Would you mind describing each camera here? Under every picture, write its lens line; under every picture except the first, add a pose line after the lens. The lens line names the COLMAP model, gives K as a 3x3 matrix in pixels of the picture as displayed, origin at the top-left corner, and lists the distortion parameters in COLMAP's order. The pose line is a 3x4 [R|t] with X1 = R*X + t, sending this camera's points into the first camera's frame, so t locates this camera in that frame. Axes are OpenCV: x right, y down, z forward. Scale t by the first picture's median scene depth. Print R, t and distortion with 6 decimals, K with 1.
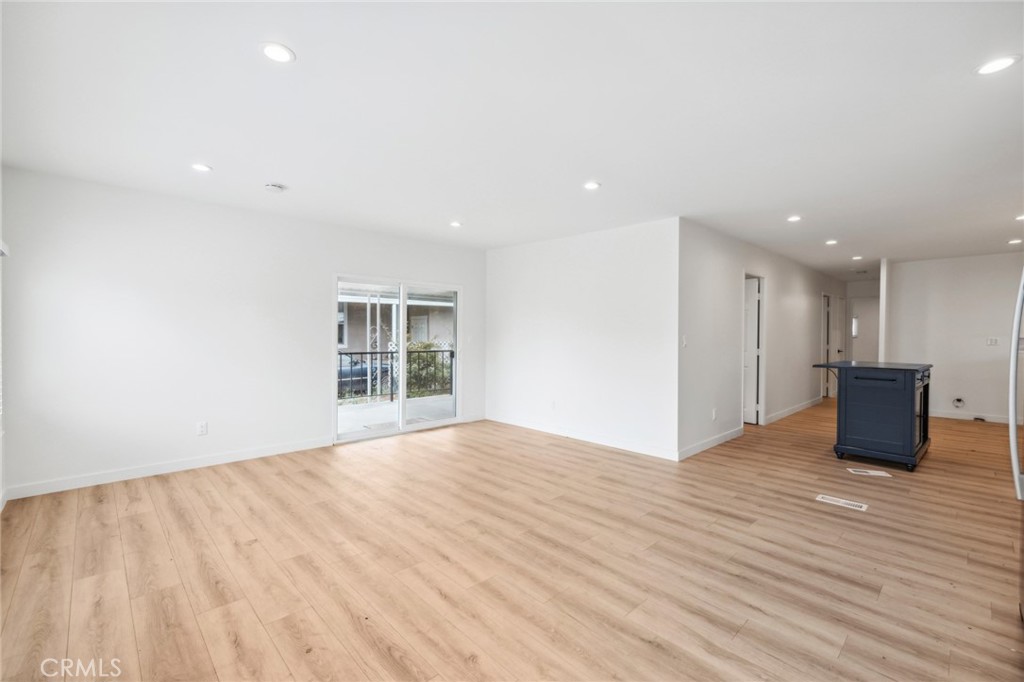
lens RADIAL K [[441.5, 0, 503.0], [0, 441.5, 339.0], [0, 0, 1]] dist [-0.001967, 0.001793]
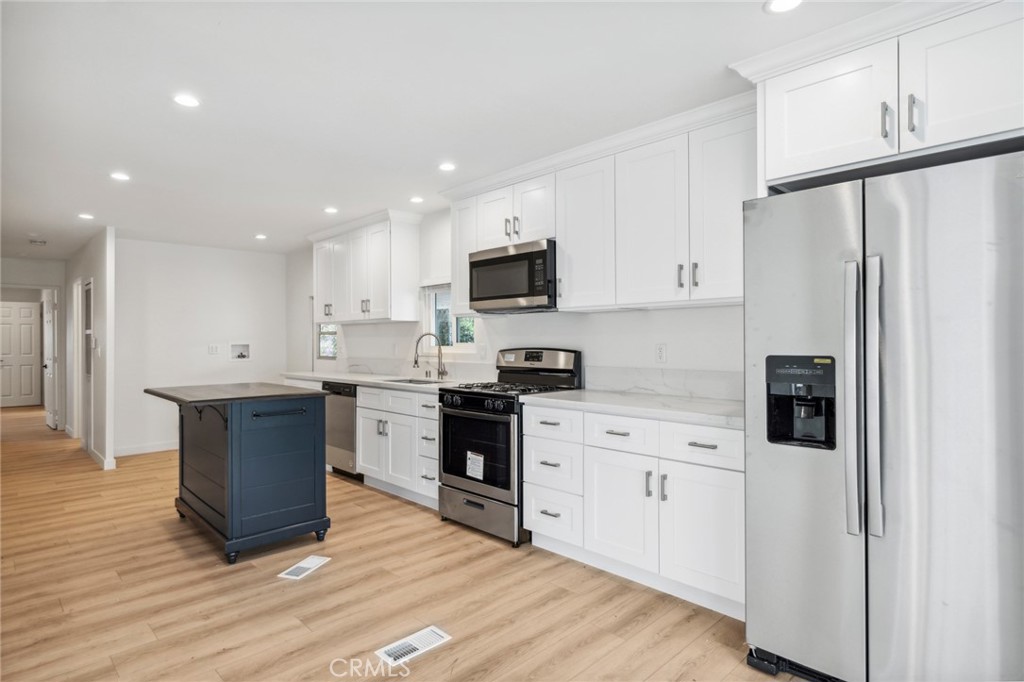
lens RADIAL K [[546.8, 0, 510.8], [0, 546.8, 339.0], [0, 0, 1]] dist [0.010716, -0.000858]
pose [[-0.024194, -0.001669, 0.999706, 0.082082], [0.017705, 0.999841, 0.002098, -0.012781], [-0.999551, 0.017750, -0.024160, 0.932457]]
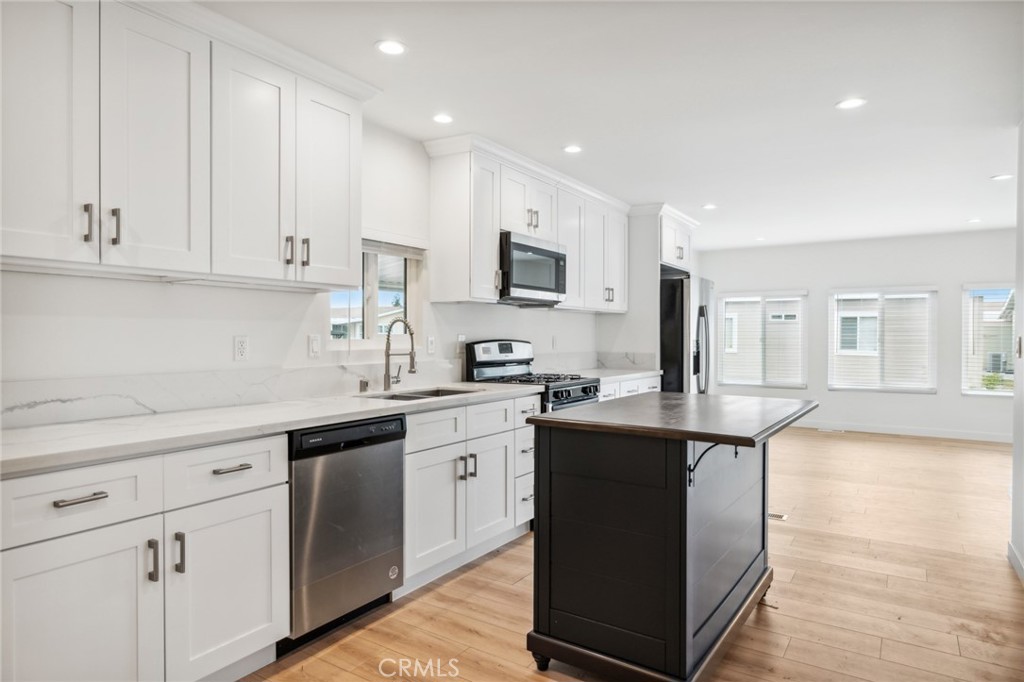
lens RADIAL K [[614.1, 0, 516.3], [0, 614.1, 333.4], [0, 0, 1]] dist [0.001683, -0.000191]
pose [[-0.968921, -0.011397, -0.247108, 1.682545], [-0.013799, 0.999873, 0.007990, -0.014928], [0.246986, 0.011151, -0.968955, 2.233105]]
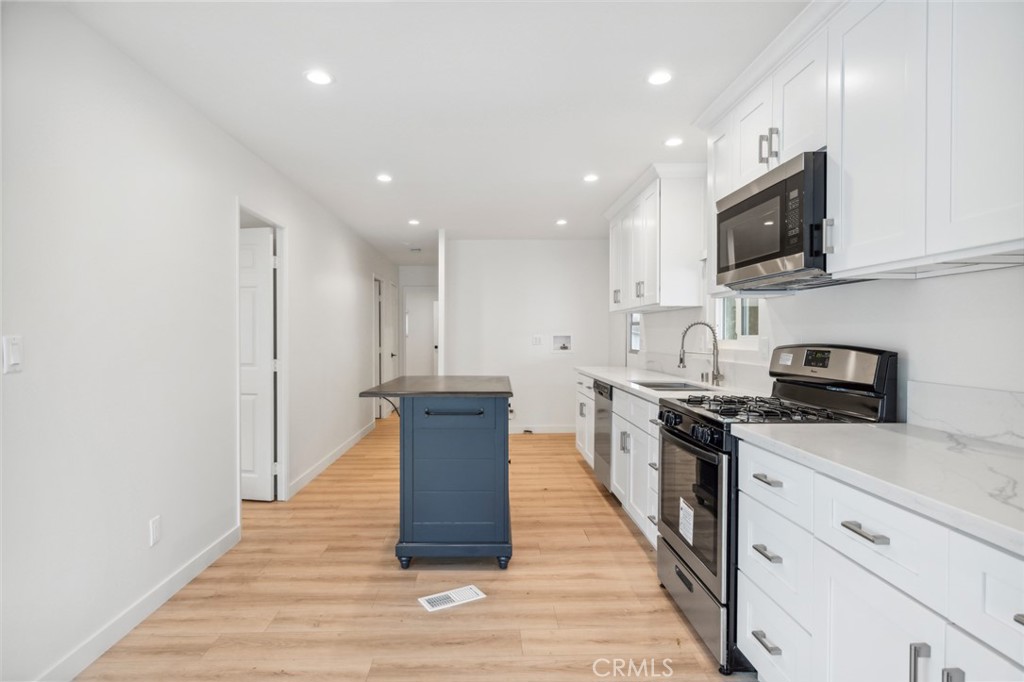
lens RADIAL K [[567.0, 0, 506.1], [0, 567.0, 339.8], [0, 0, 1]] dist [0.000588, 0.002783]
pose [[0.655081, -0.011657, 0.755469, 0.476623], [0.011679, 0.999918, 0.005302, -0.003797], [-0.755469, 0.005350, 0.655163, 0.660243]]
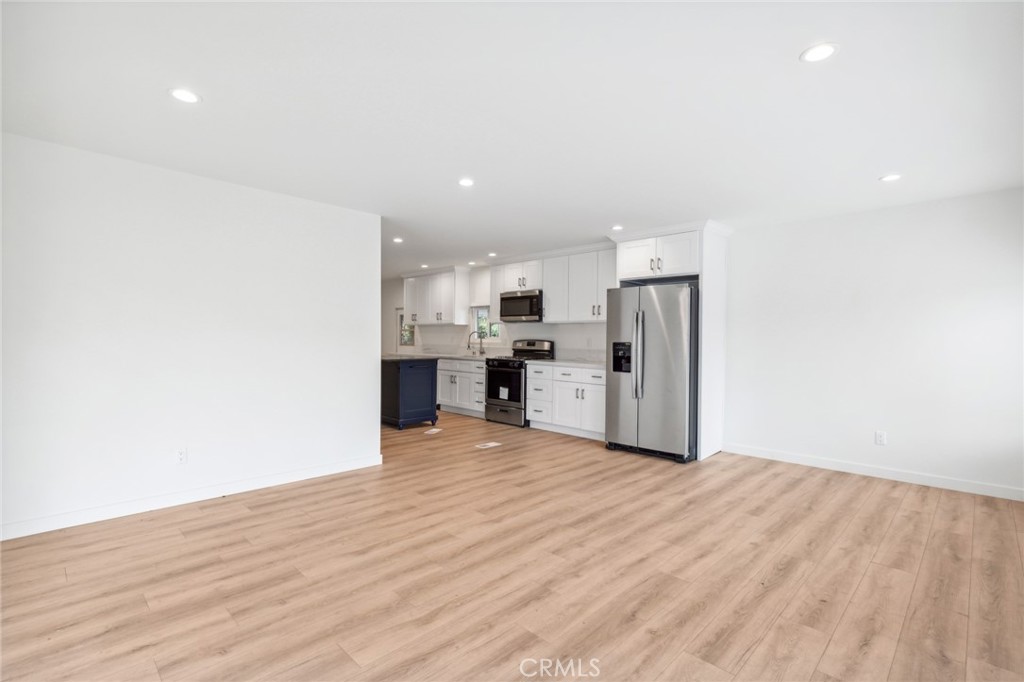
lens RADIAL K [[475.0, 0, 509.4], [0, 475.0, 341.3], [0, 0, 1]] dist [-0.000737, -0.000075]
pose [[-0.034897, -0.015669, 0.999268, -0.923309], [0.003441, 0.999869, 0.015798, -0.017483], [-0.999385, 0.003989, -0.034838, 1.032917]]
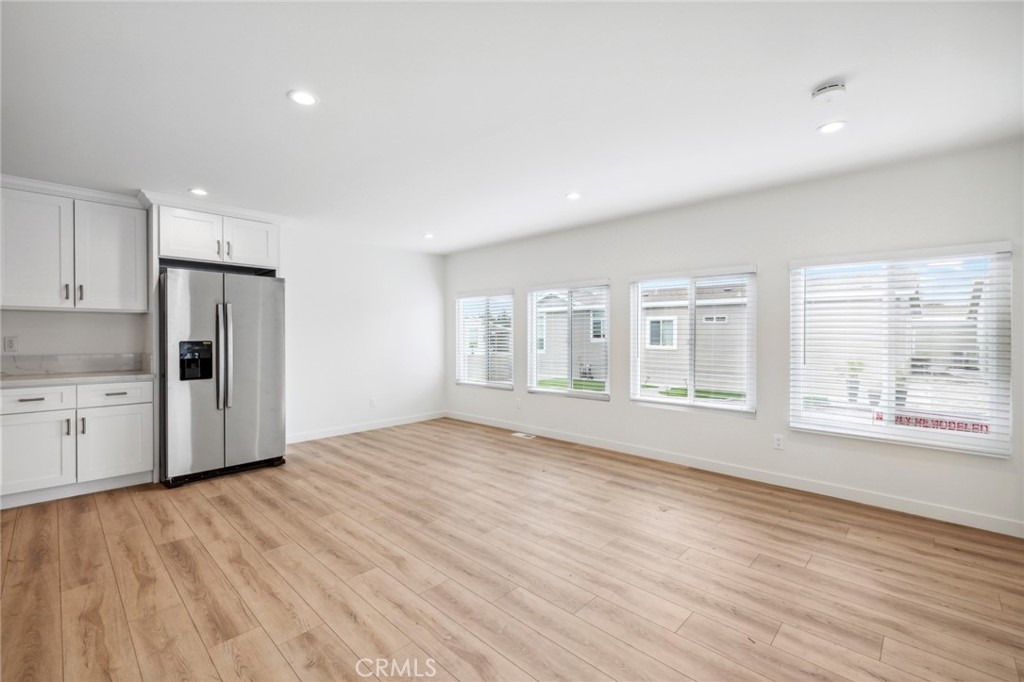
lens RADIAL K [[441.5, 0, 502.1], [0, 441.5, 337.6], [0, 0, 1]] dist [-0.001967, 0.001793]
pose [[-0.998952, -0.006281, -0.045332, -0.059697], [-0.007054, 0.999832, 0.016918, -0.021680], [0.045218, 0.017220, -0.998829, 1.798873]]
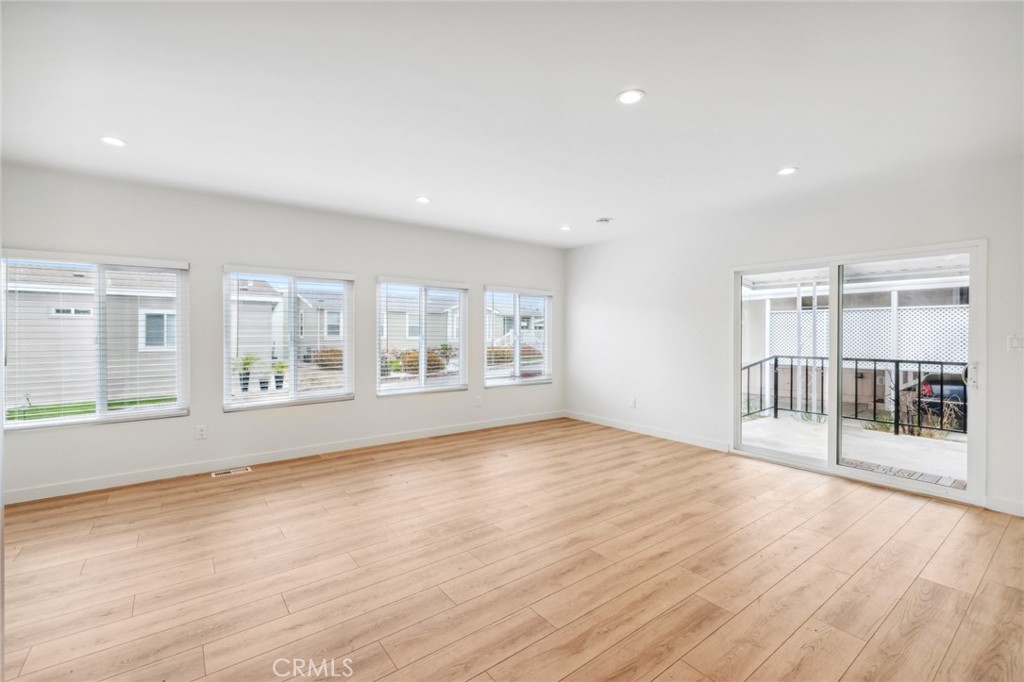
lens RADIAL K [[441.5, 0, 507.0], [0, 441.5, 329.9], [0, 0, 1]] dist [-0.001967, 0.001793]
pose [[-0.107409, -0.012368, -0.994138, 0.931530], [-0.011706, 0.999869, -0.011175, -0.005660], [0.994146, 0.010437, -0.107540, 0.983126]]
